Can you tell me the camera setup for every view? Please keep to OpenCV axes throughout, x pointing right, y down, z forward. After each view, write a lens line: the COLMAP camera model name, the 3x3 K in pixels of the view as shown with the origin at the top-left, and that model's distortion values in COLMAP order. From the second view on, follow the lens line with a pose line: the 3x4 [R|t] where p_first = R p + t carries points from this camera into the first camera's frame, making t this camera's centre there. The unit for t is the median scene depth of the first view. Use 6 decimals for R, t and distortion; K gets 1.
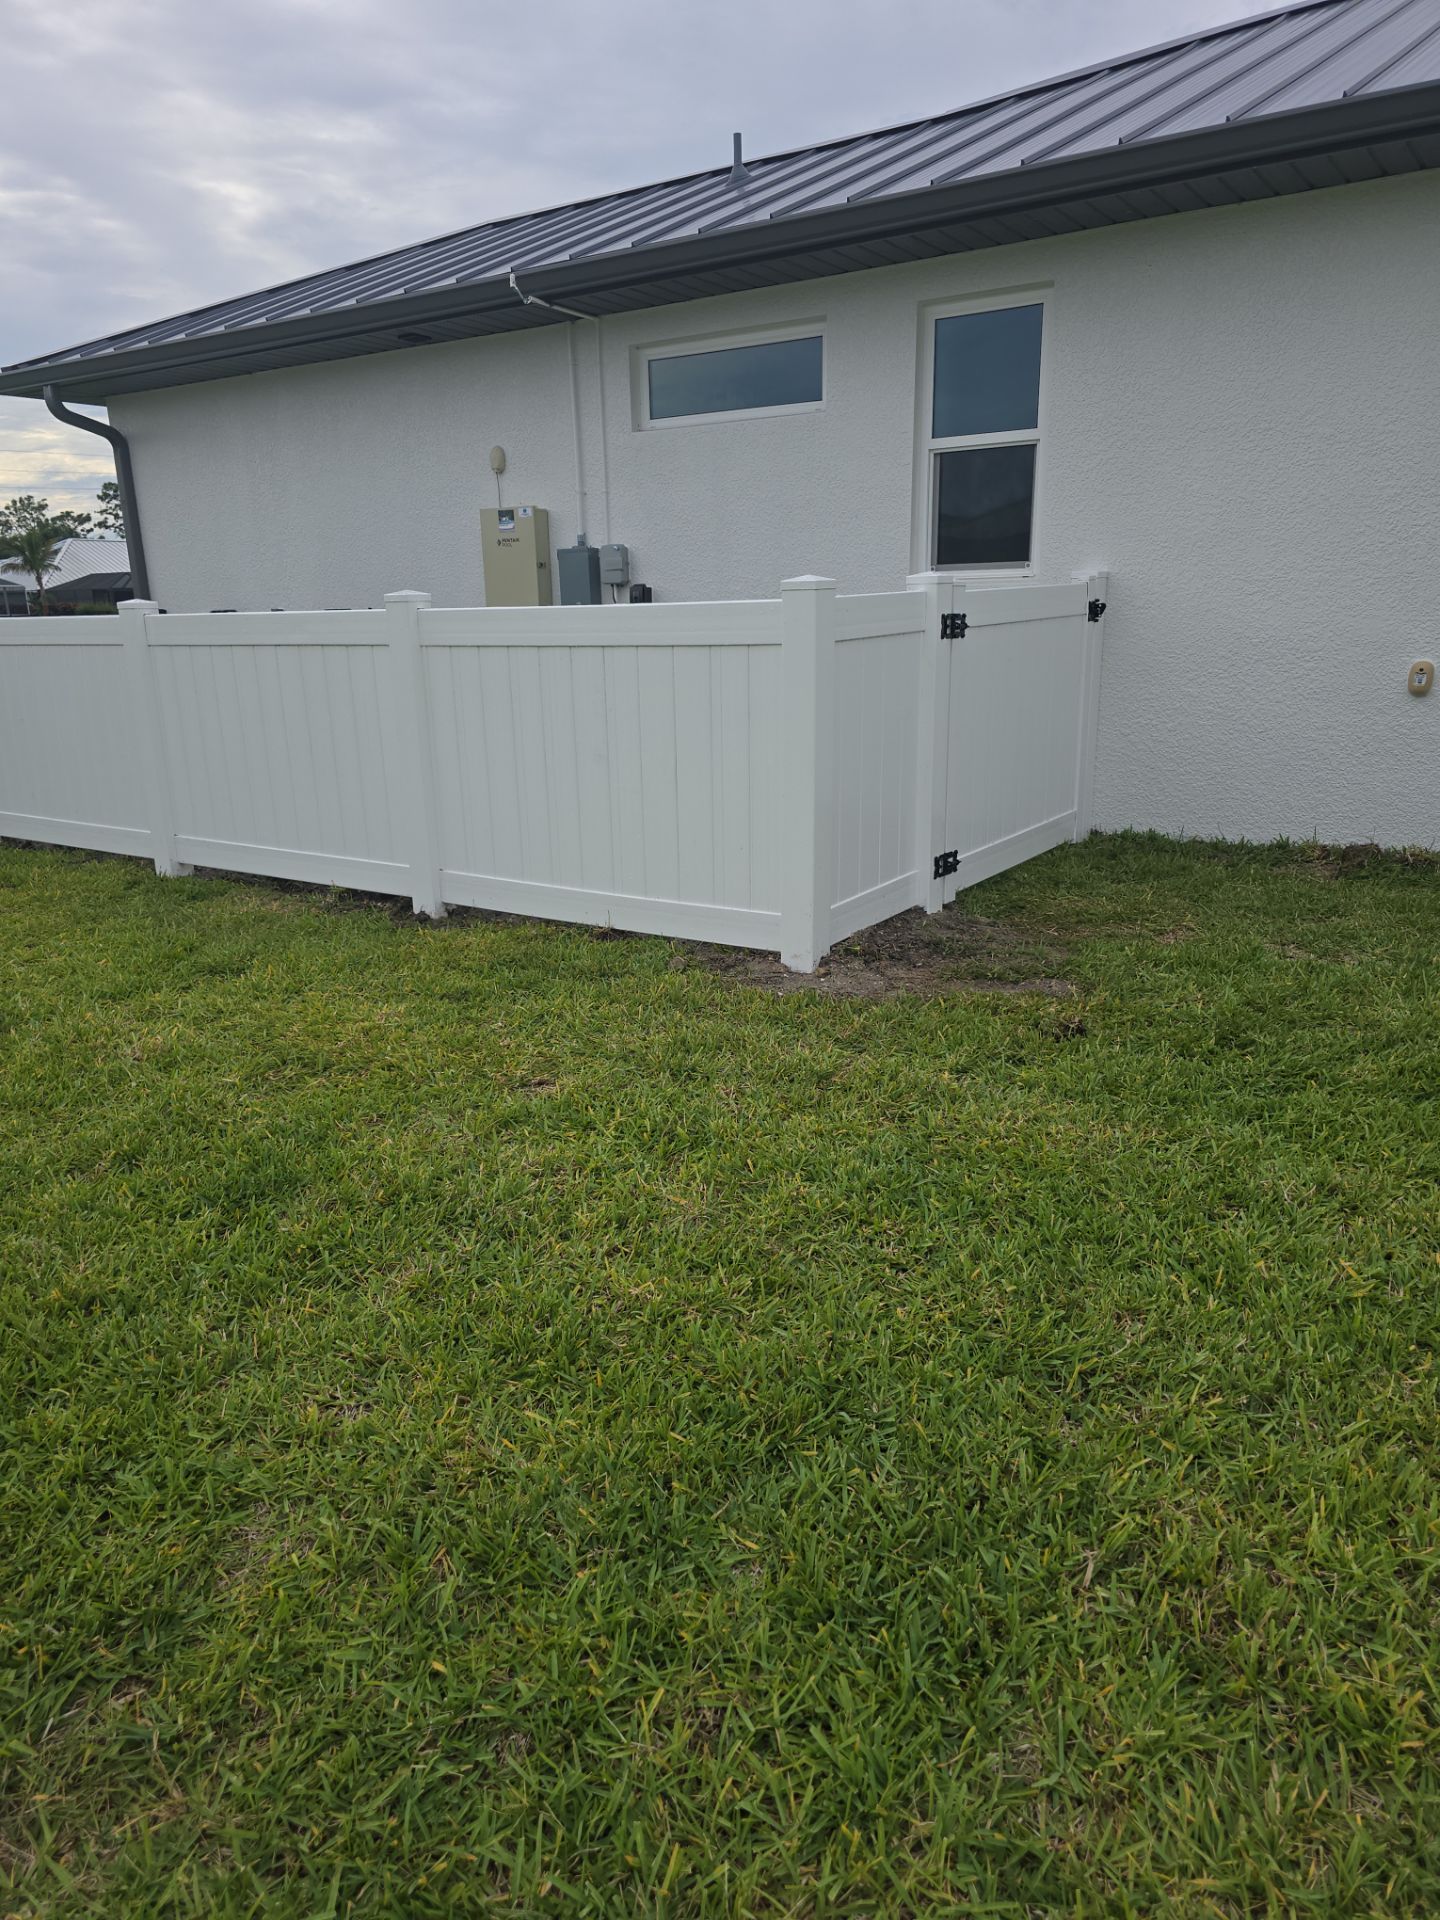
lens RADIAL K [[1295.0, 0, 733.1], [0, 1295.0, 984.4], [0, 0, 1]] dist [0.056889, -0.049270]
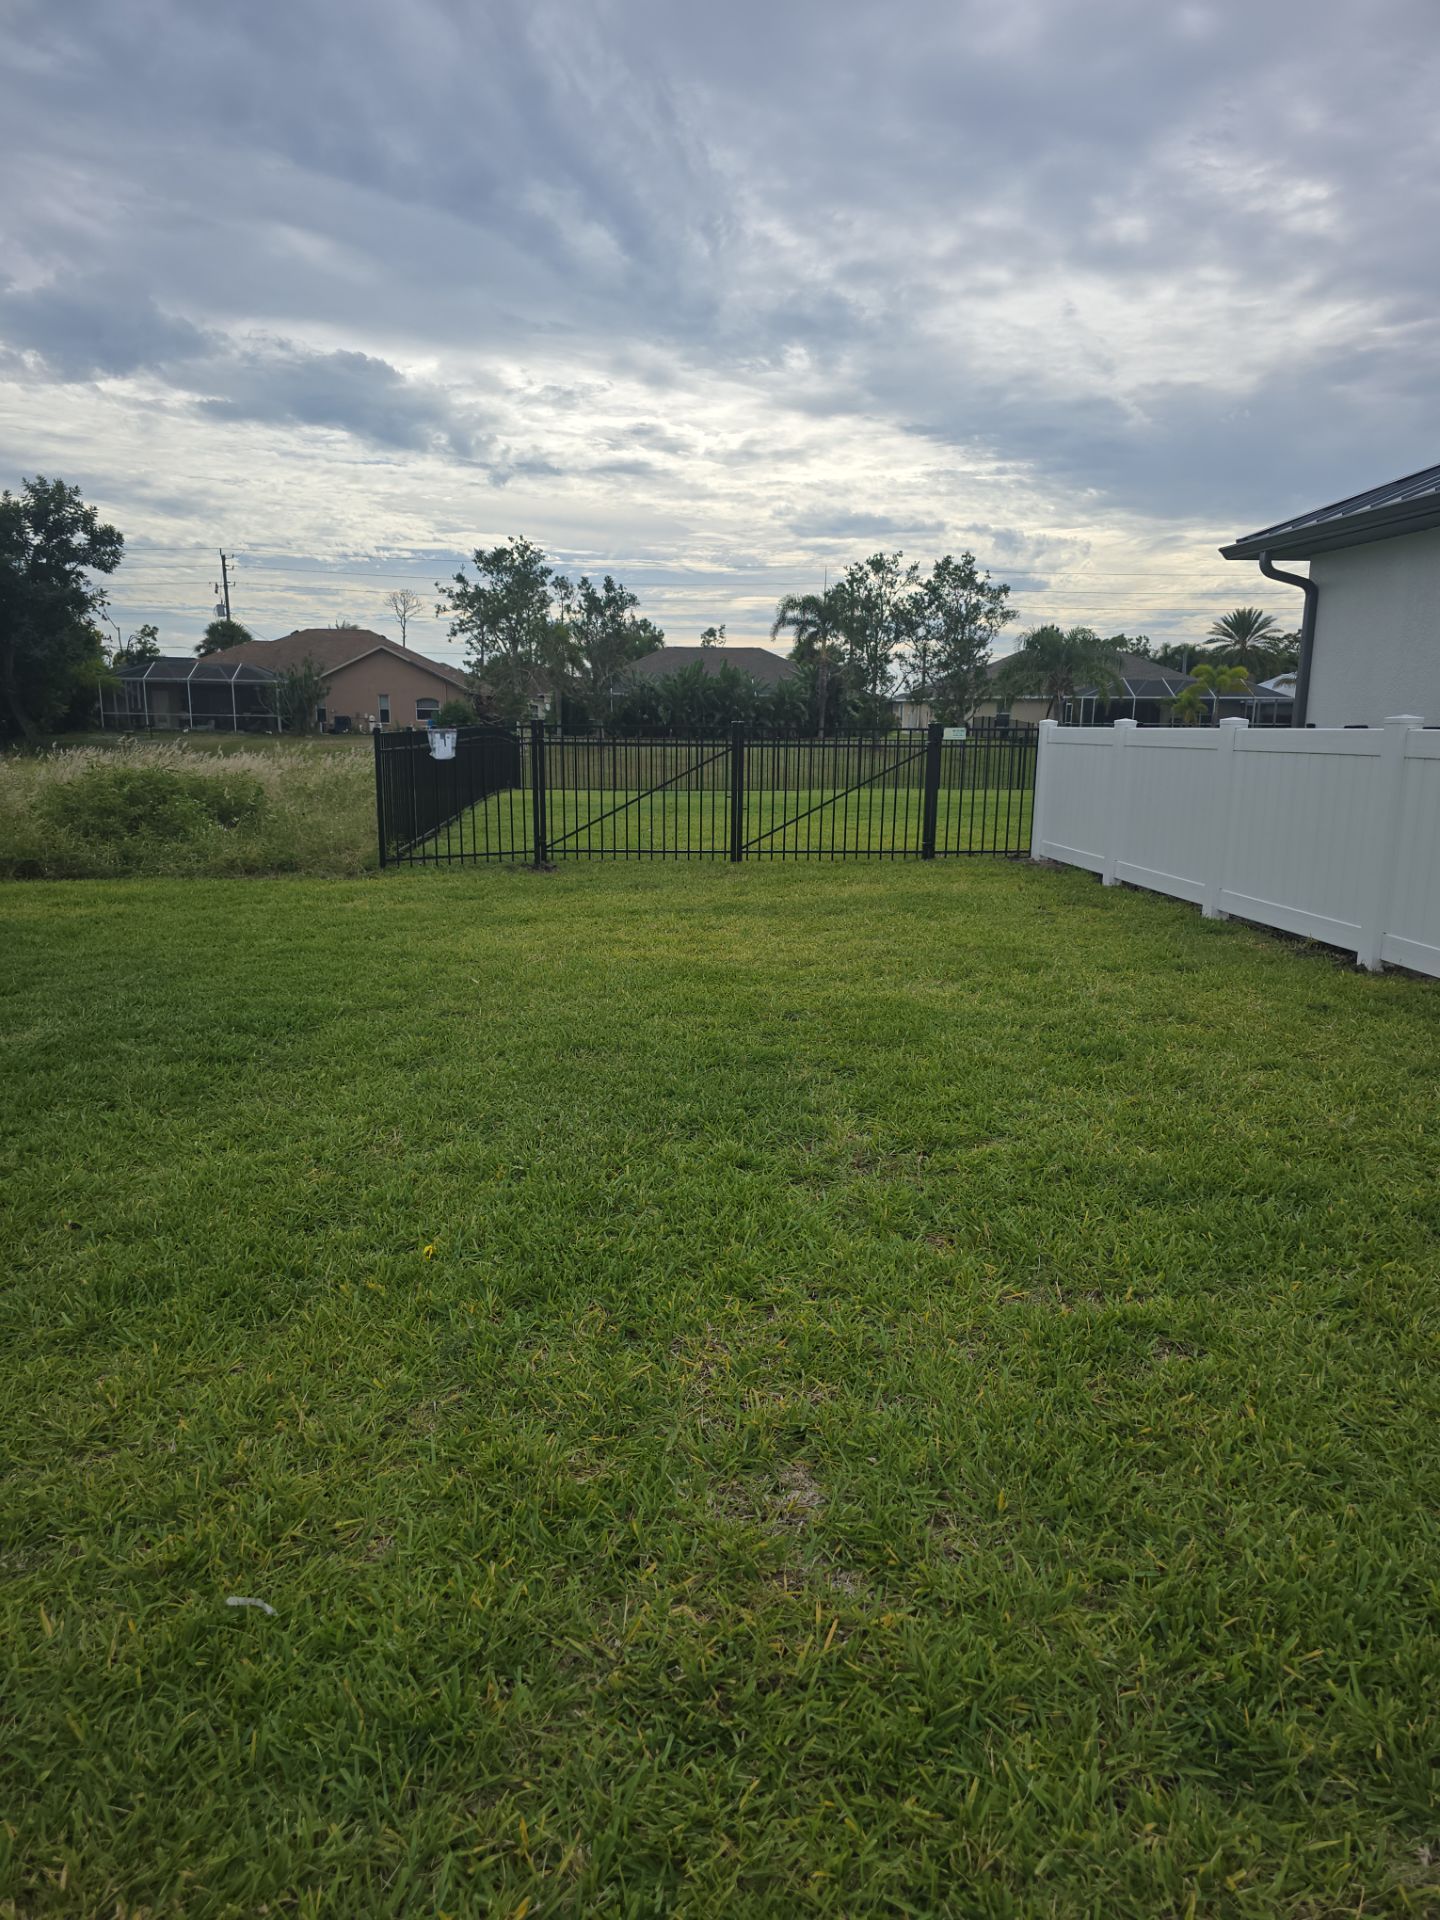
lens RADIAL K [[1317.1, 0, 720.0], [0, 1317.1, 960.0], [0, 0, 1]] dist [0.050254, -0.050116]
pose [[0.632120, 0.166977, -0.756666, 0.333143], [-0.241592, 0.970300, 0.012294, 0.073151], [0.736246, 0.175033, 0.653686, -0.287166]]
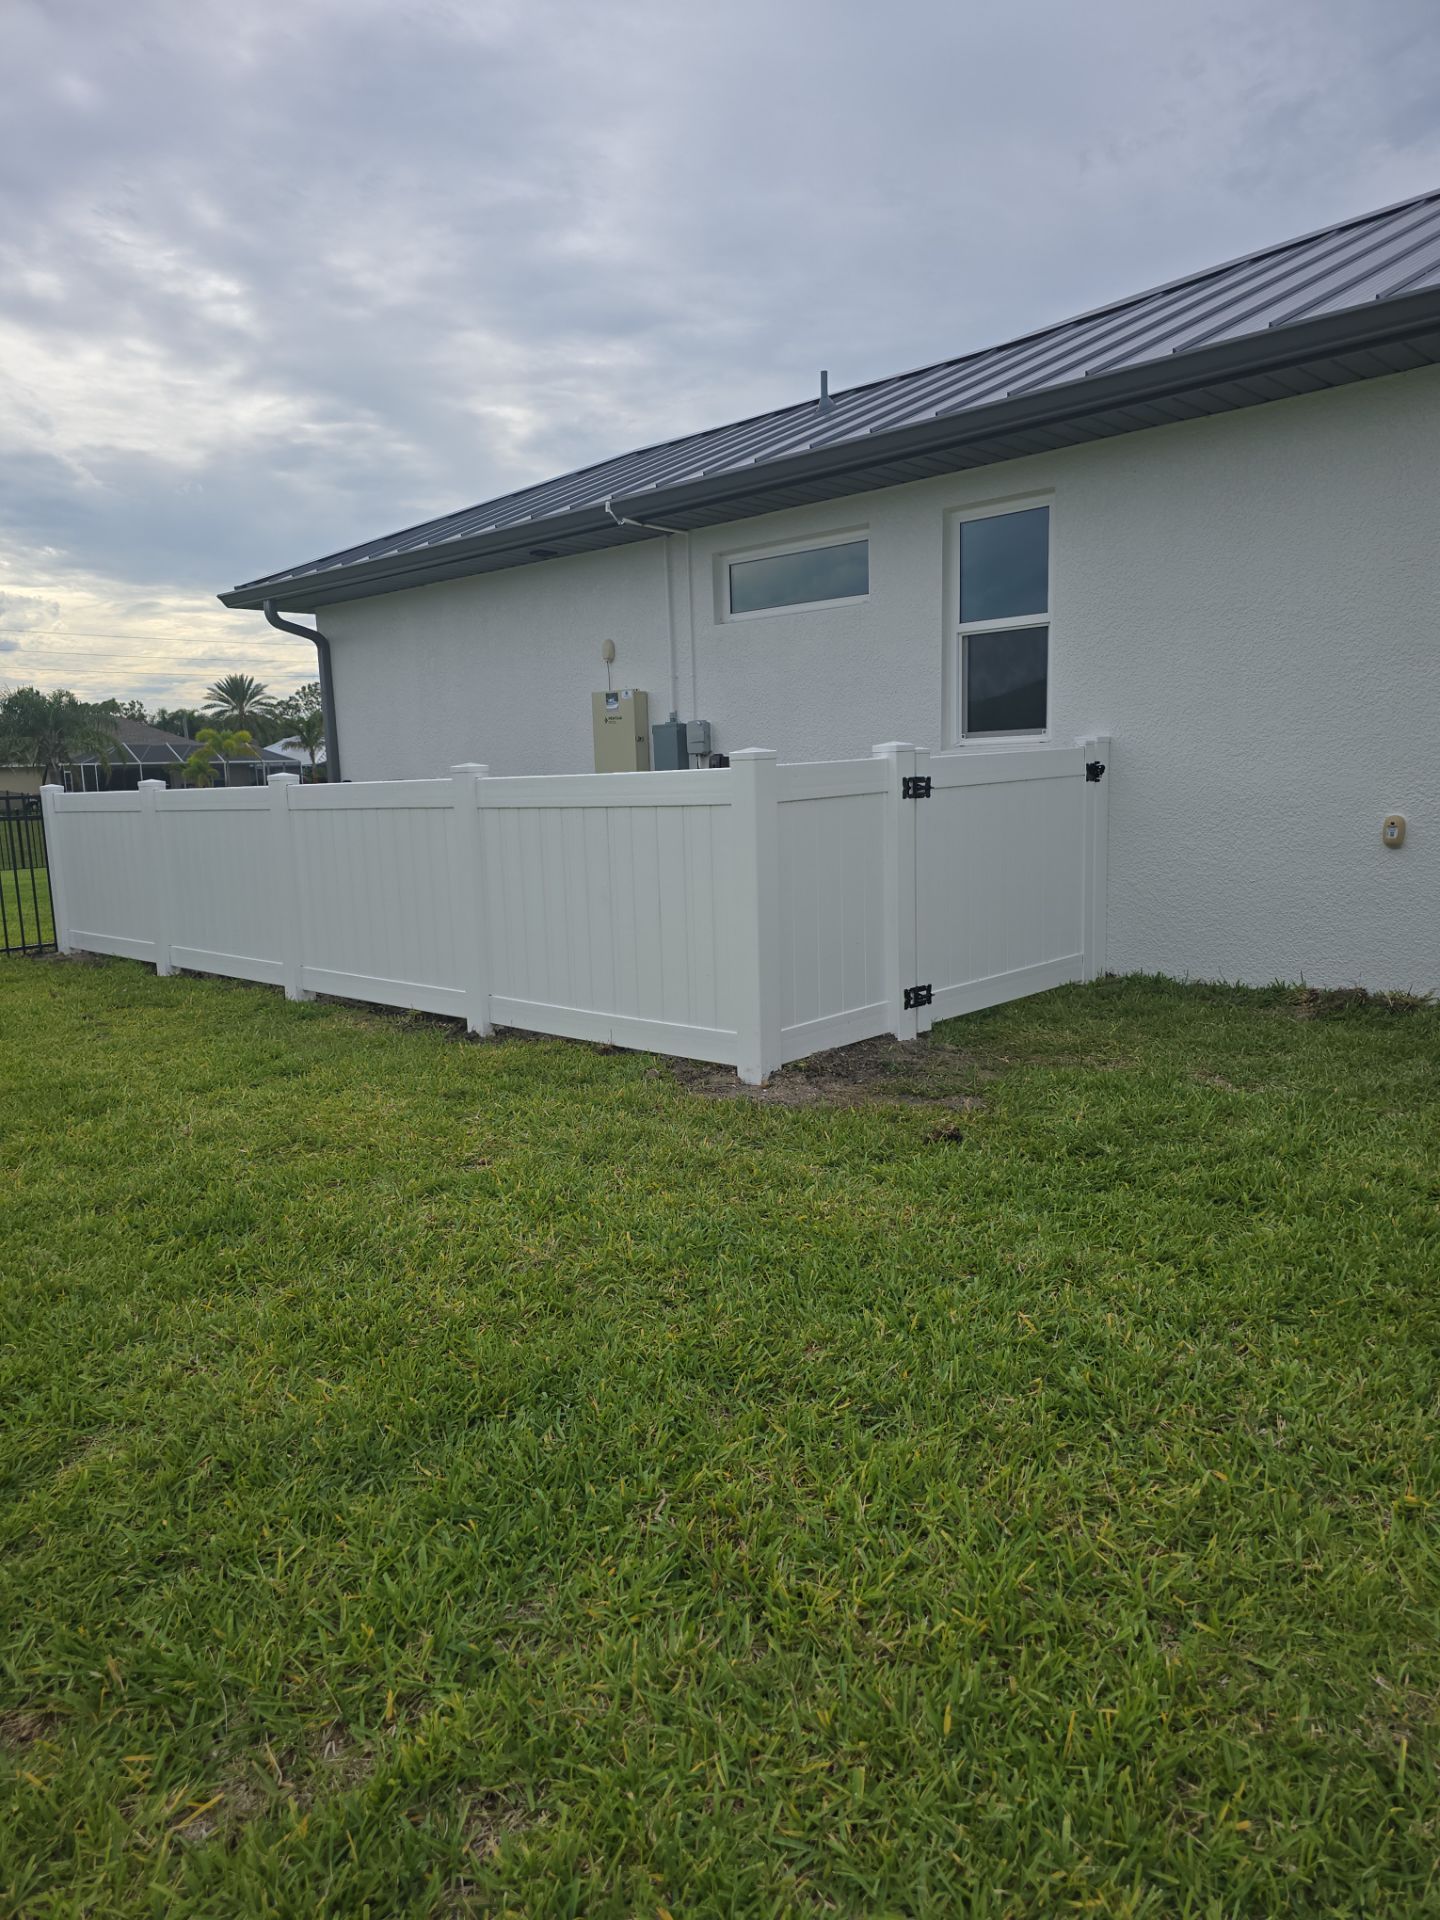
lens RADIAL K [[1289.0, 0, 721.4], [0, 1289.0, 983.4], [0, 0, 1]] dist [0.082682, -0.088719]
pose [[0.984874, 0.015784, -0.172552, 0.176670], [-0.036137, 0.992655, -0.115457, 0.027383], [0.169462, 0.119946, 0.978210, -0.099411]]
